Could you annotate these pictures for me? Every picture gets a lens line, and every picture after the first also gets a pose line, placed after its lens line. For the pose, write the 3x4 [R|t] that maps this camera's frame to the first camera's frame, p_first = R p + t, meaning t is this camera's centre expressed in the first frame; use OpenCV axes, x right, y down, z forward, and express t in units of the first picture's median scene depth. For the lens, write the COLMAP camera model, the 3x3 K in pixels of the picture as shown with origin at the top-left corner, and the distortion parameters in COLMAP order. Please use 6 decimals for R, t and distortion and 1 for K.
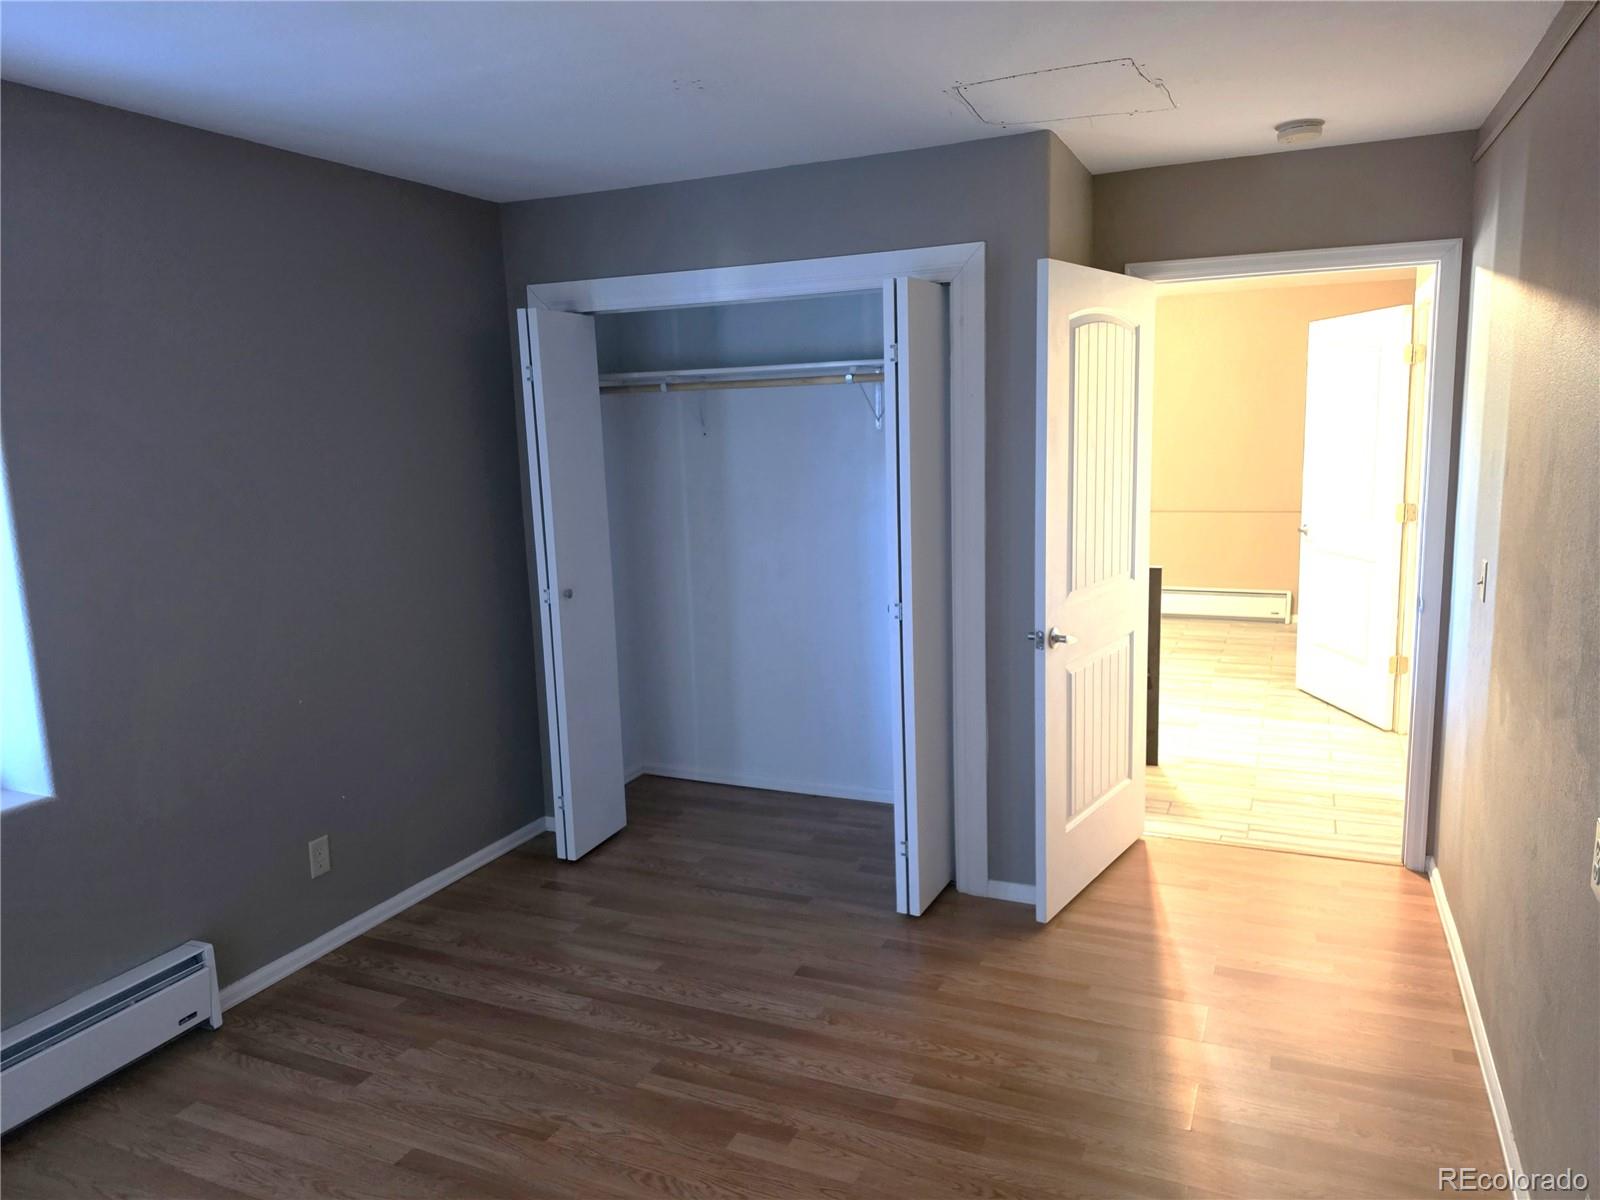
lens RADIAL K [[1106.9, 0, 800.0], [0, 1106.9, 600.0], [0, 0, 1]] dist [0.004293, 0.002320]
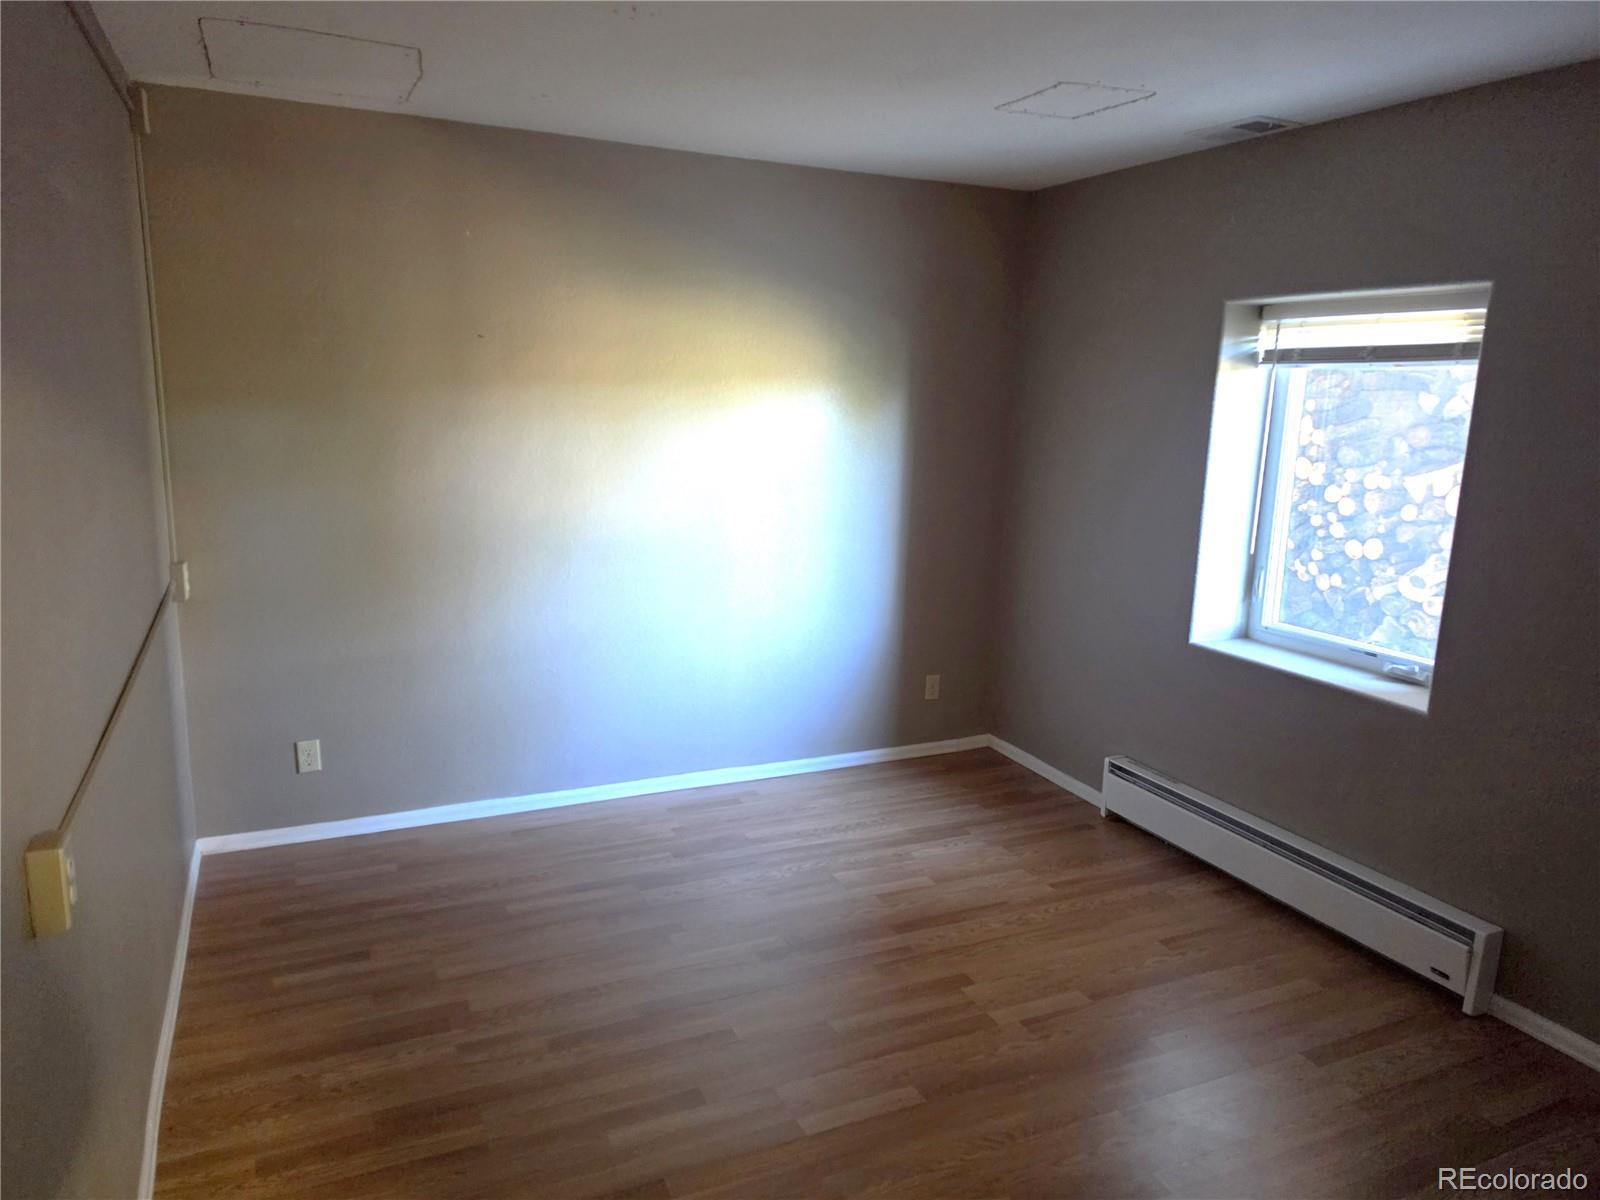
lens RADIAL K [[1106.9, 0, 800.0], [0, 1106.9, 600.0], [0, 0, 1]] dist [0.004293, 0.002320]
pose [[-0.655523, 0.180166, -0.733369, 0.527156], [-0.111083, 0.937556, 0.329621, -0.219625], [0.746961, 0.297539, -0.594575, 1.063566]]
